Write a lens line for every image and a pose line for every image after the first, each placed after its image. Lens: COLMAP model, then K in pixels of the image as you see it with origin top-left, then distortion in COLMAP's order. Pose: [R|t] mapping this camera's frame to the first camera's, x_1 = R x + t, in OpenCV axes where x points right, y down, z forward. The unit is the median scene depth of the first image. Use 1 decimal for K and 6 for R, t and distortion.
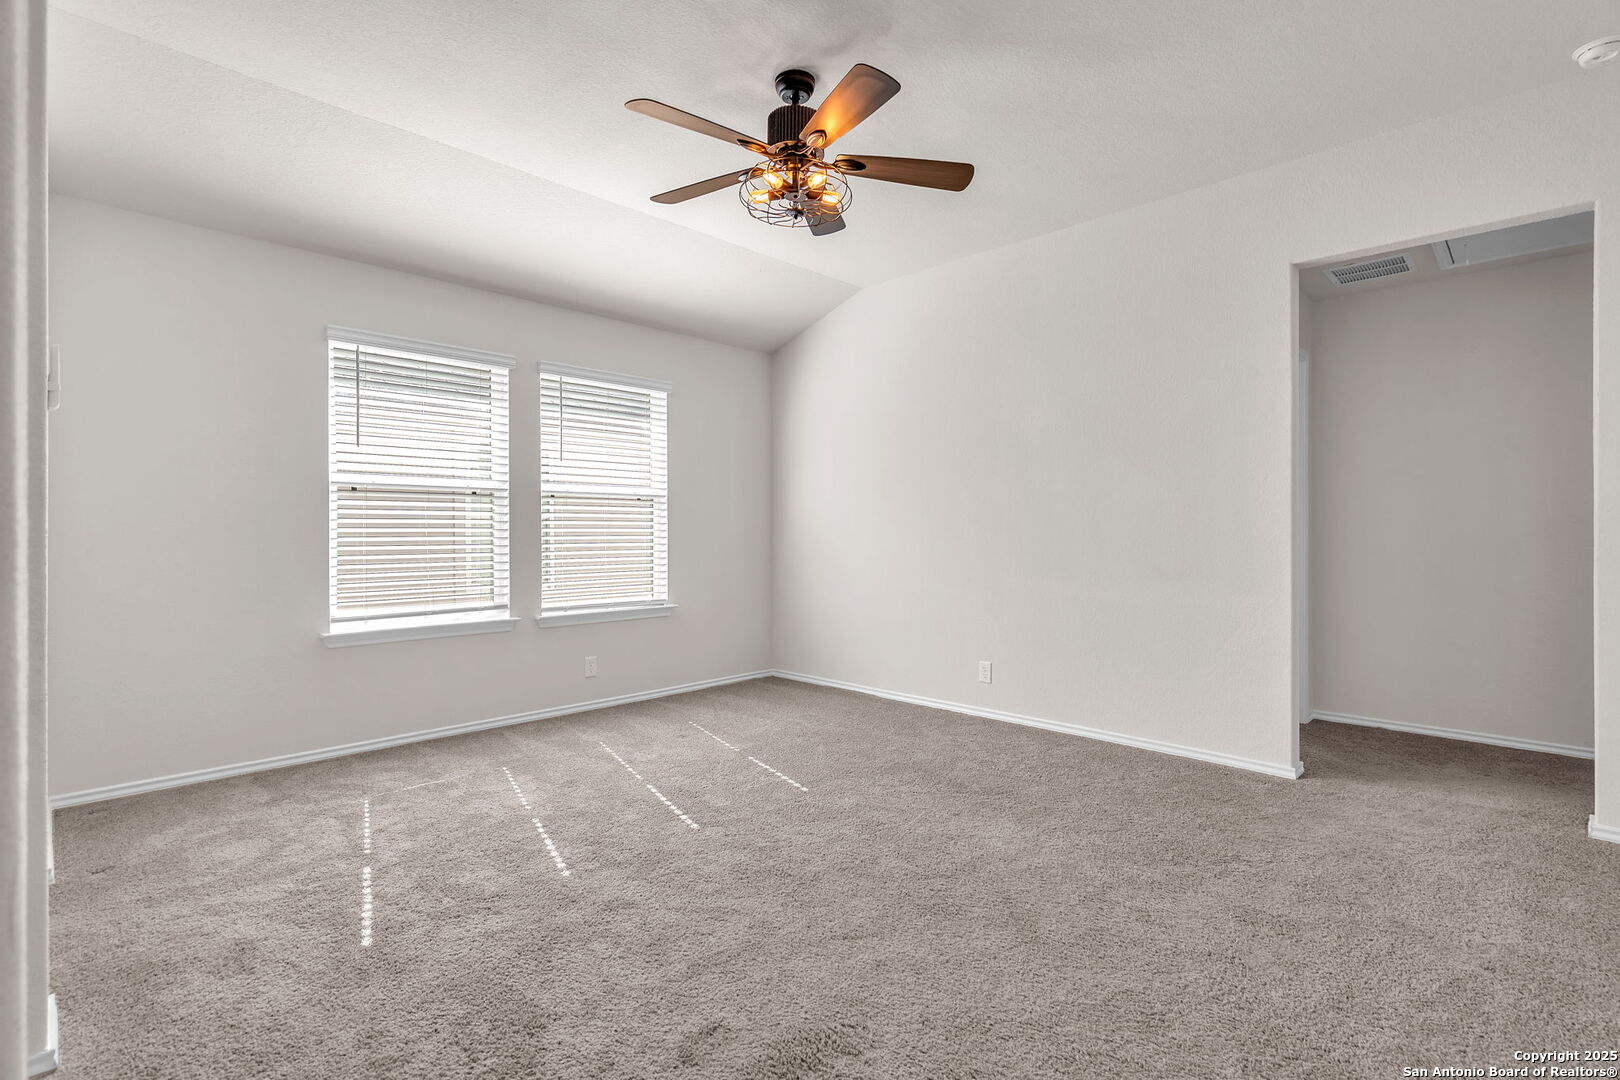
lens RADIAL K [[752.9, 0, 818.3], [0, 752.9, 531.1], [0, 0, 1]] dist [-0.010984, 0.010053]
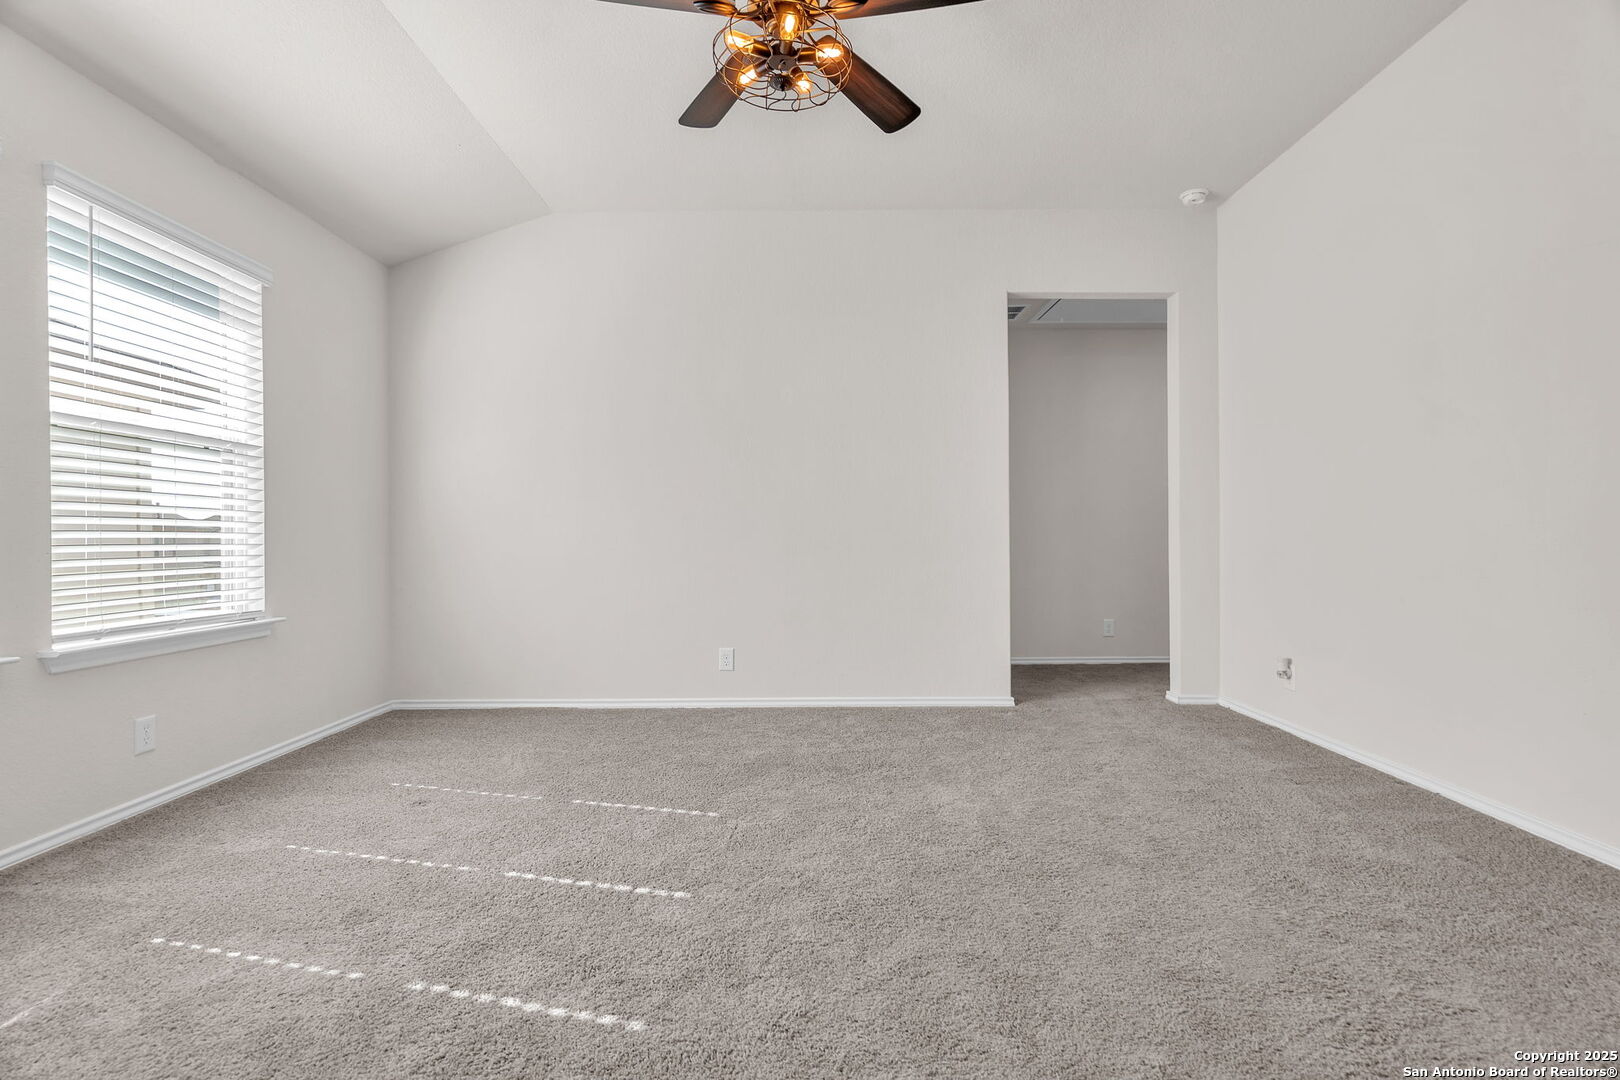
lens RADIAL K [[745.7, 0, 821.0], [0, 745.7, 537.9], [0, 0, 1]] dist [-0.001801, 0.000993]
pose [[0.715930, -0.004819, 0.698155, -0.454692], [0.006359, 0.999980, 0.000381, 0.048966], [-0.698143, 0.004167, 0.715946, 0.335248]]
